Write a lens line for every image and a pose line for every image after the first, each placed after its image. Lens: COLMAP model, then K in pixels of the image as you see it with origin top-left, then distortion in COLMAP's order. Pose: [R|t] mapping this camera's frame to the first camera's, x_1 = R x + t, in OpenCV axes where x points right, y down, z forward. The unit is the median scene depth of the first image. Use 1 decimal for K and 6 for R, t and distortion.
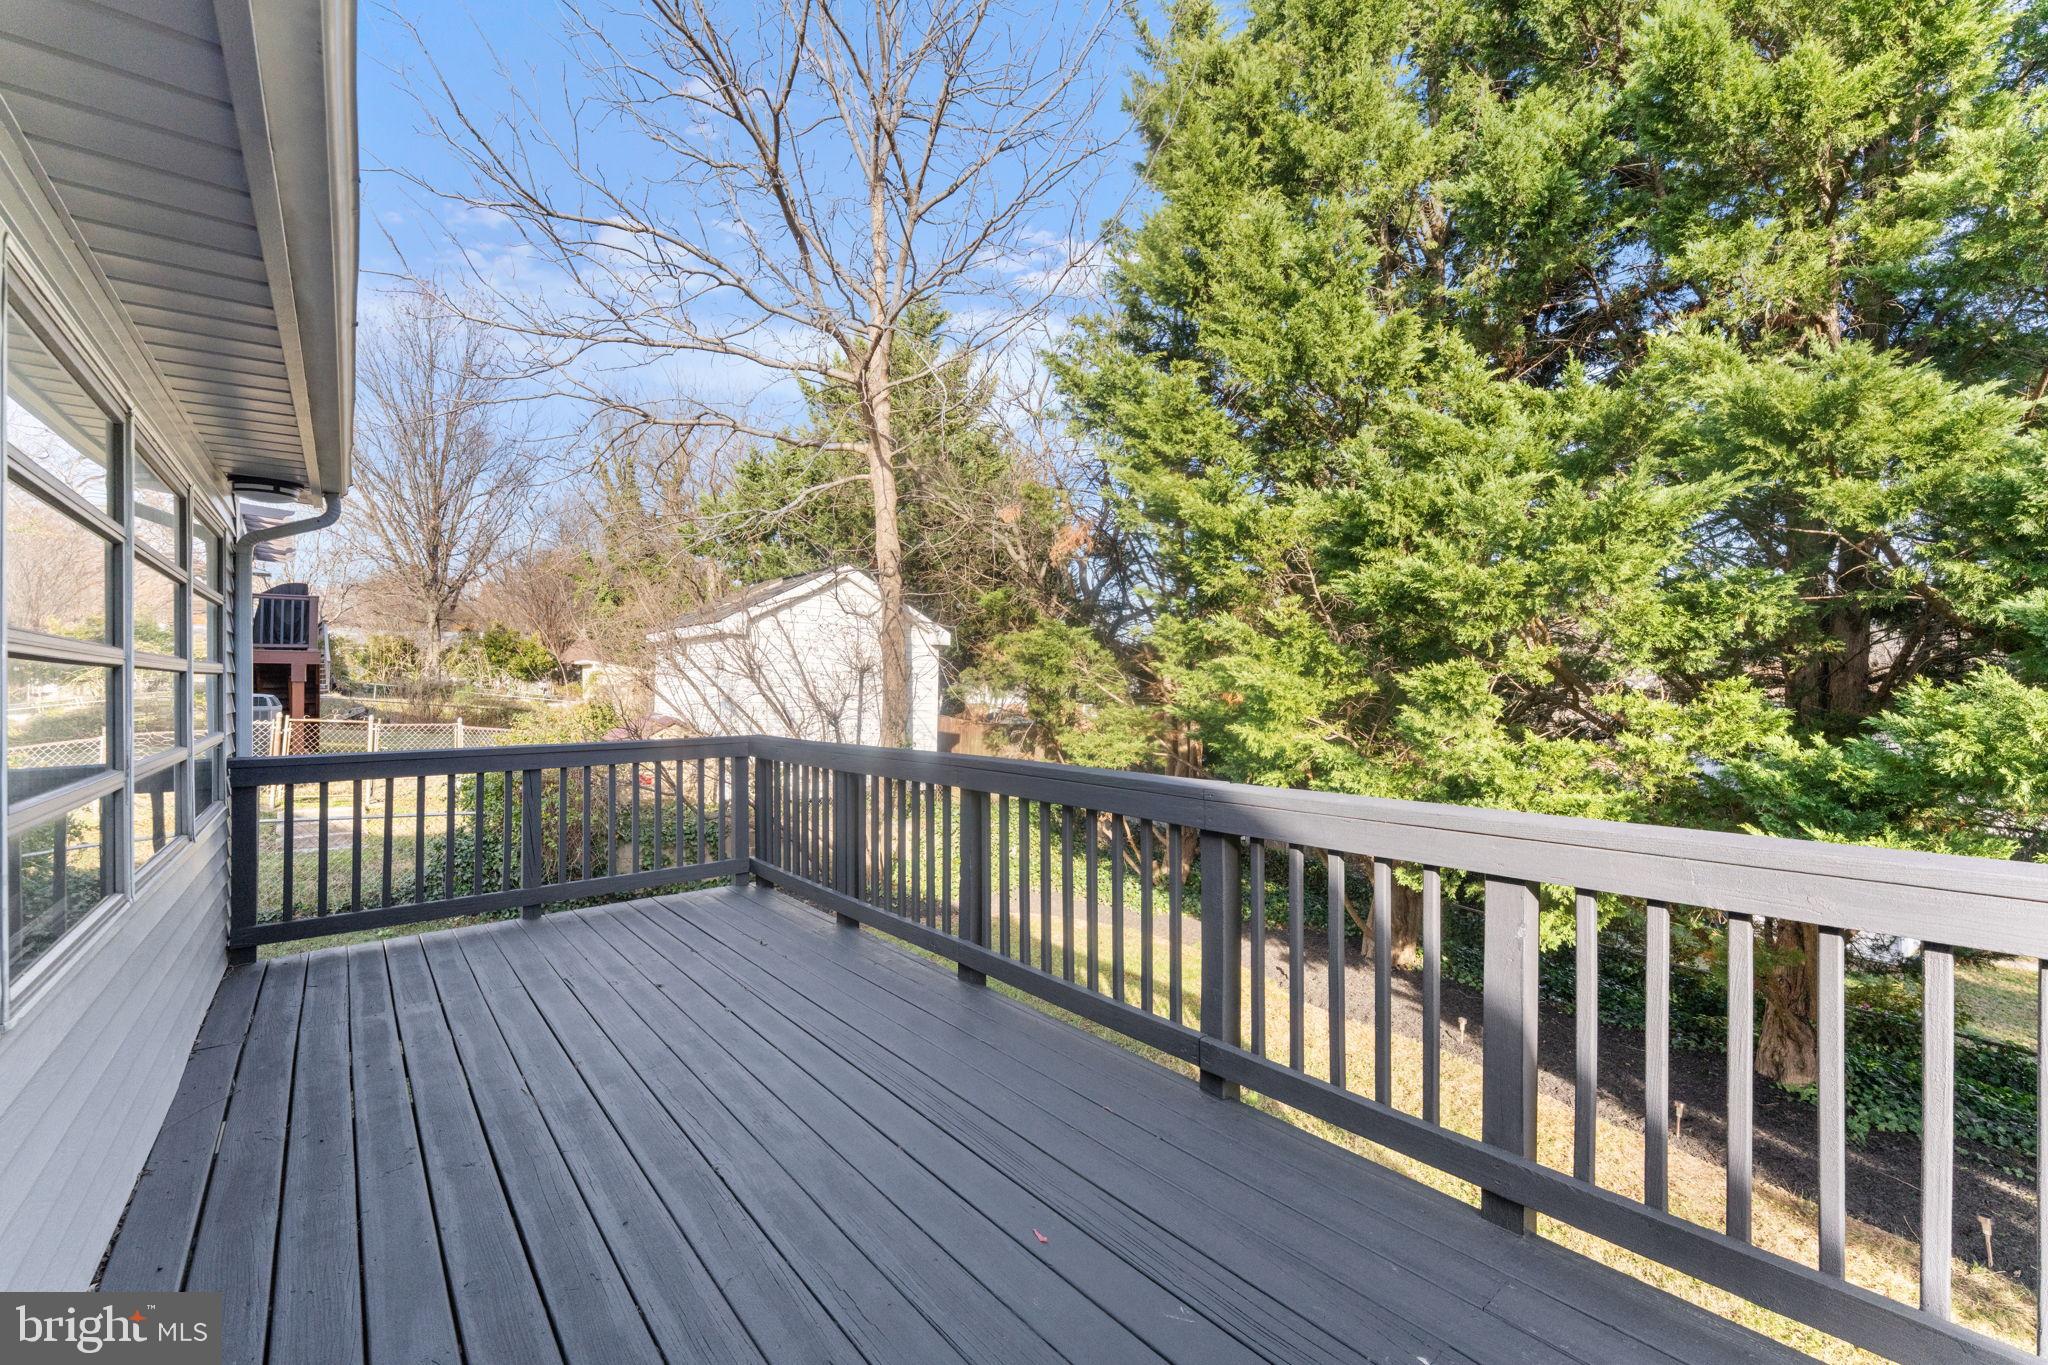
lens RADIAL K [[815.7, 0, 1022.3], [0, 815.7, 691.1], [0, 0, 1]] dist [0.001500, -0.000062]
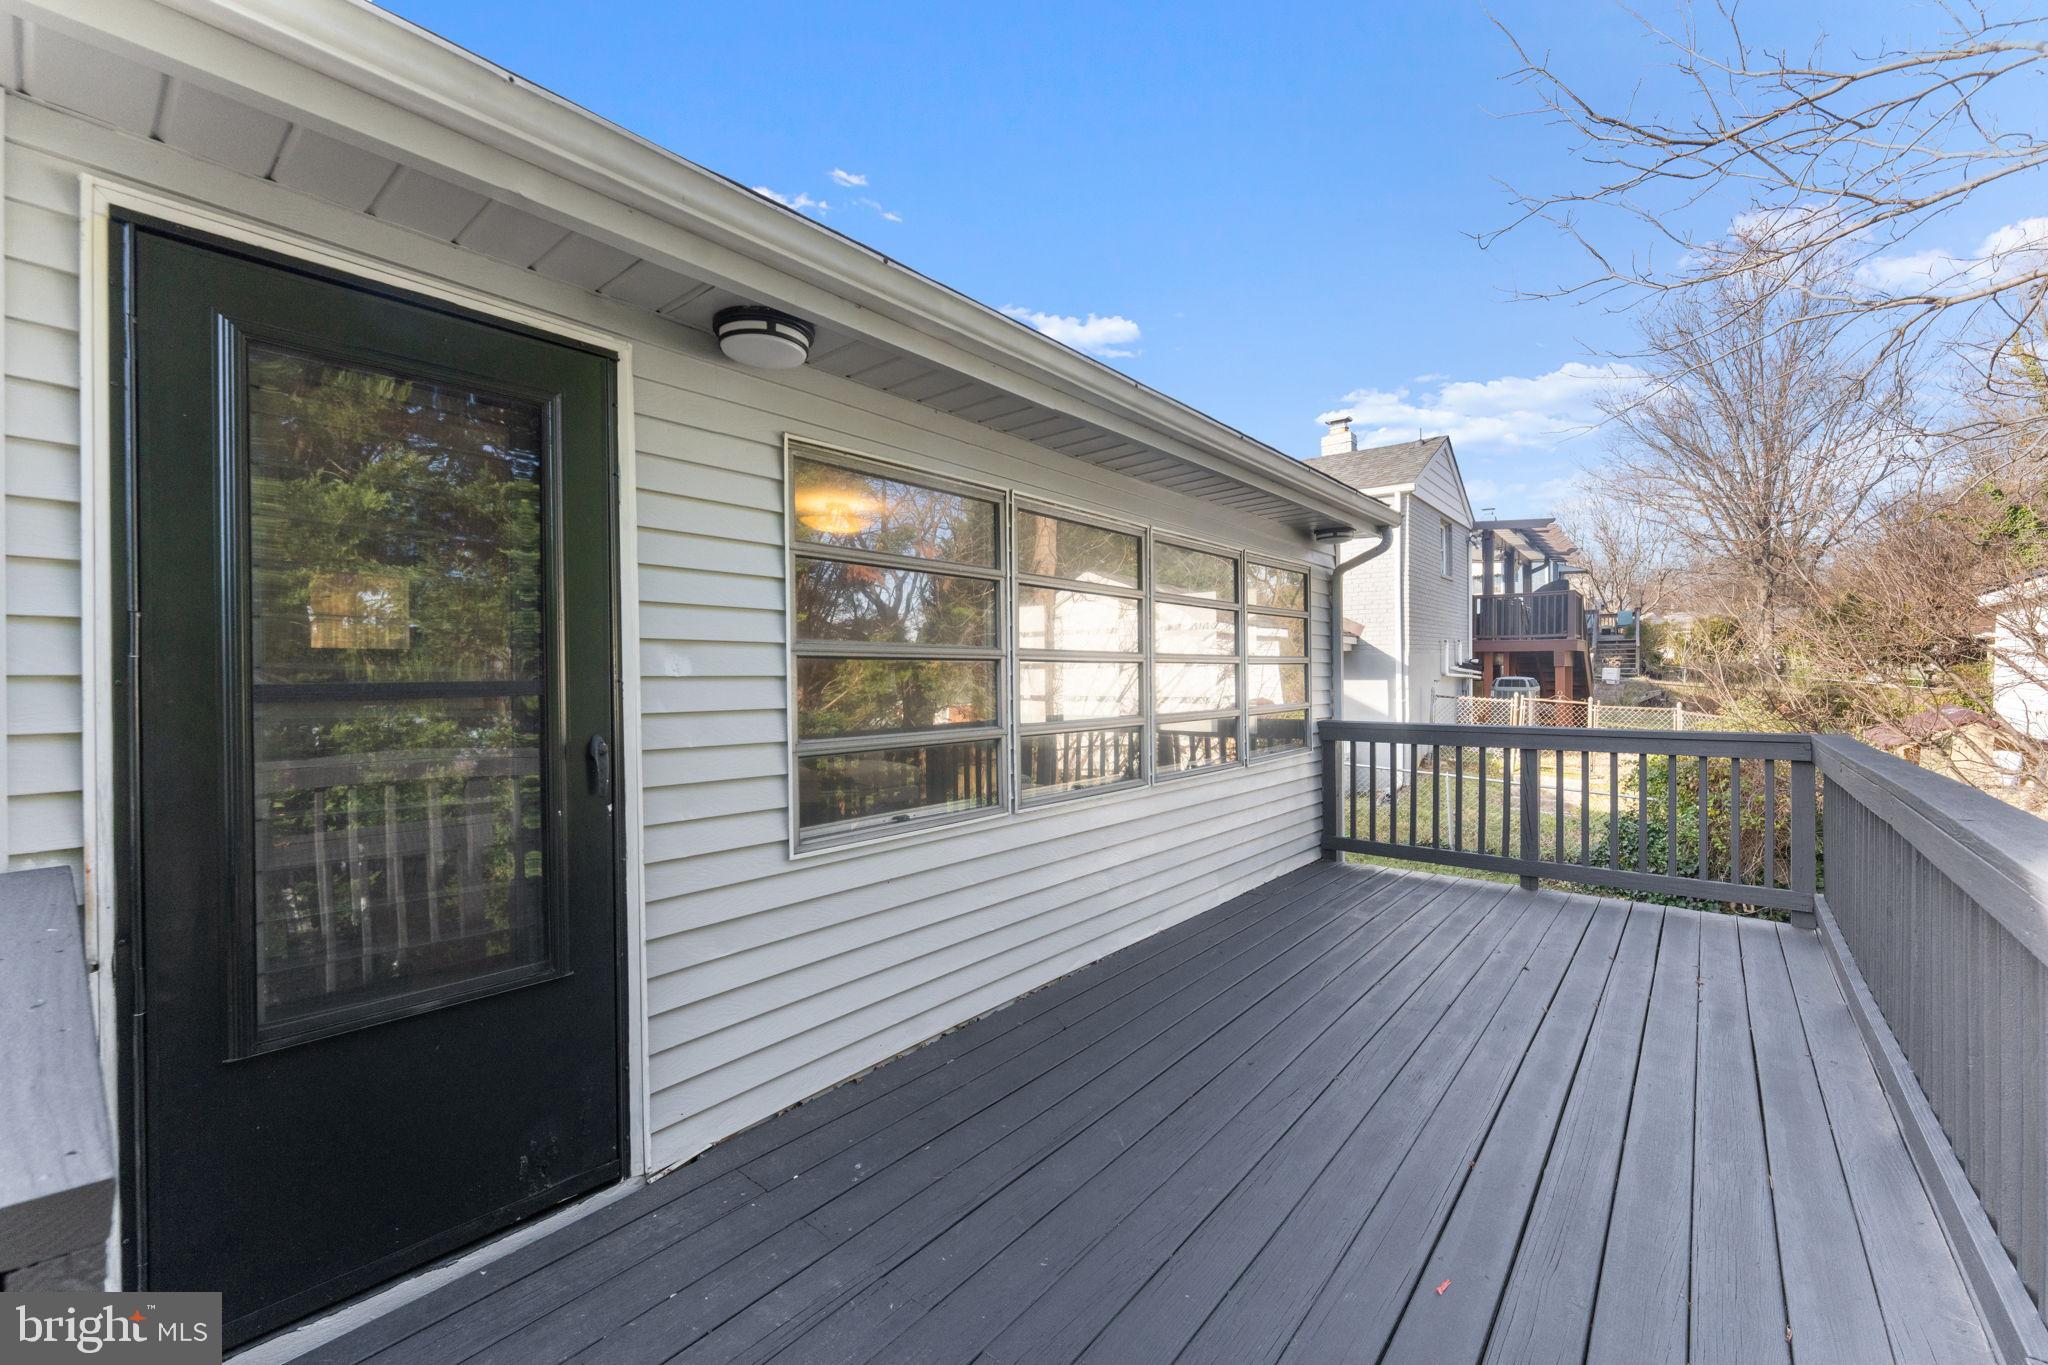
lens RADIAL K [[815.7, 0, 1021.5], [0, 815.7, 680.3], [0, 0, 1]] dist [0.001500, -0.000062]
pose [[0.172387, 0.004285, -0.985020, 0.384888], [0.003077, 0.999983, 0.004889, -0.000855], [0.985024, -0.003874, 0.172371, 0.187737]]
